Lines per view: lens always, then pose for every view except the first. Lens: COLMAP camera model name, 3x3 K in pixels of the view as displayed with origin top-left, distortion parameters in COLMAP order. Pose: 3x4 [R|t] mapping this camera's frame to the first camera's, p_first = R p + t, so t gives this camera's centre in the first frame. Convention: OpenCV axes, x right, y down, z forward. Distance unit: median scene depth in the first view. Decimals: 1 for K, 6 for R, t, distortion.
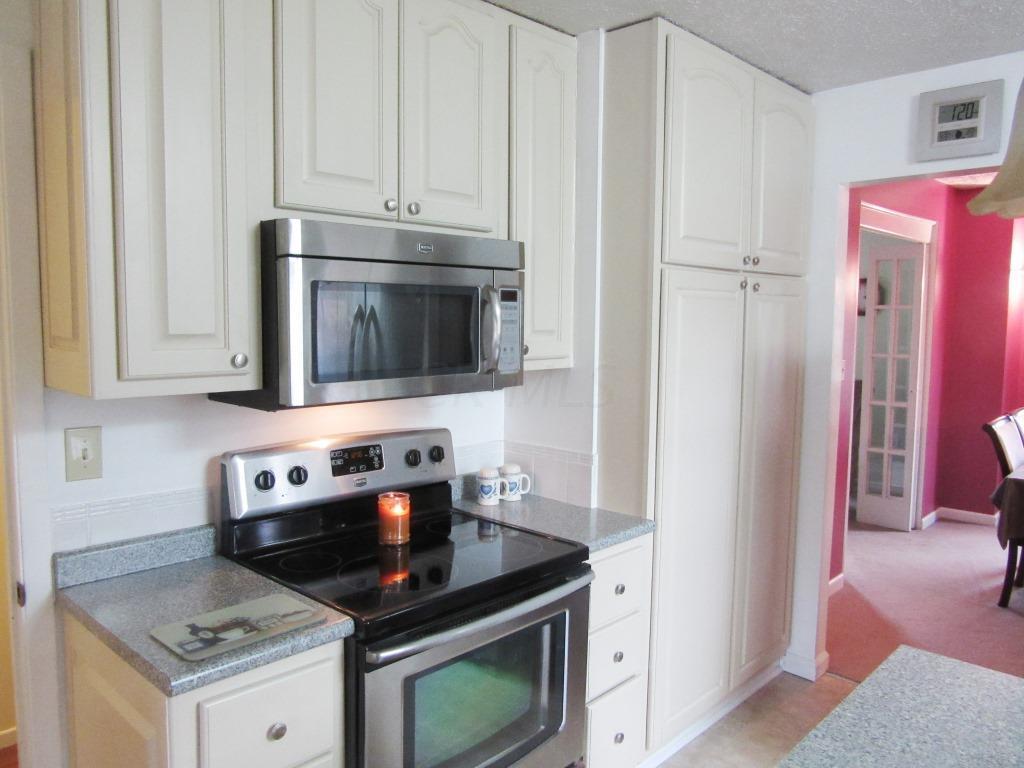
lens RADIAL K [[768.2, 0, 511.4], [0, 768.2, 381.6], [0, 0, 1]] dist [-0.015063, 0.009341]
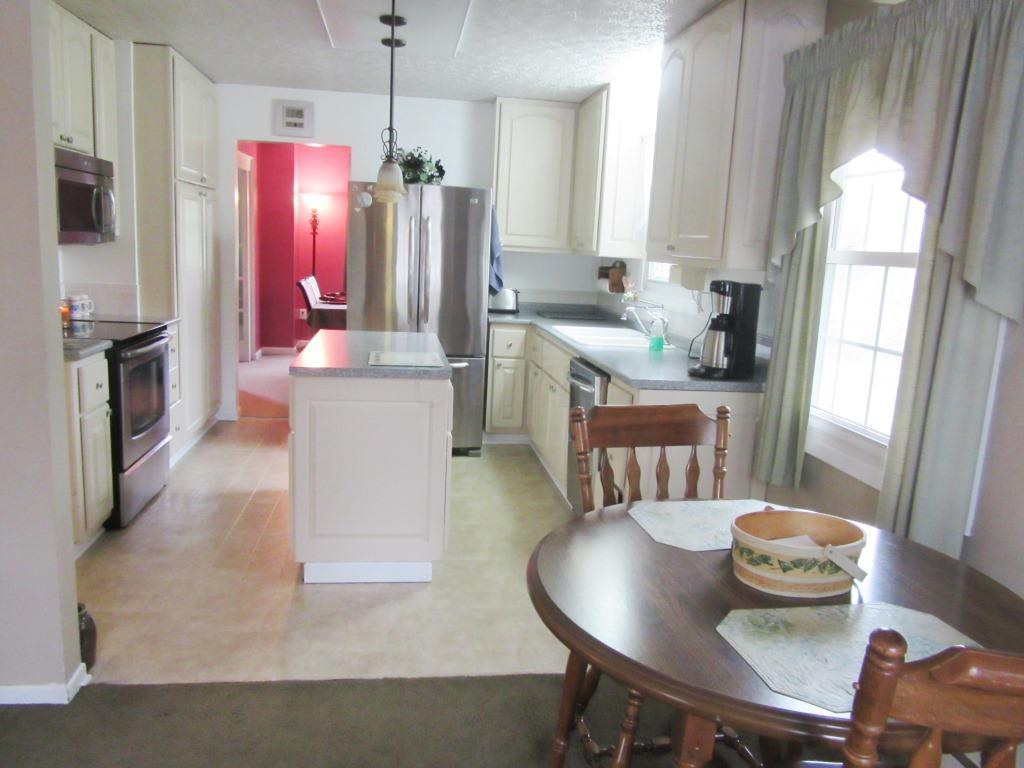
lens RADIAL K [[768.2, 0, 512.2], [0, 768.2, 385.1], [0, 0, 1]] dist [-0.015063, 0.009341]
pose [[0.616825, -0.122219, 0.777554, -0.744176], [0.029483, 0.990765, 0.132344, 0.112162], [-0.786548, -0.058709, 0.614732, -0.762683]]
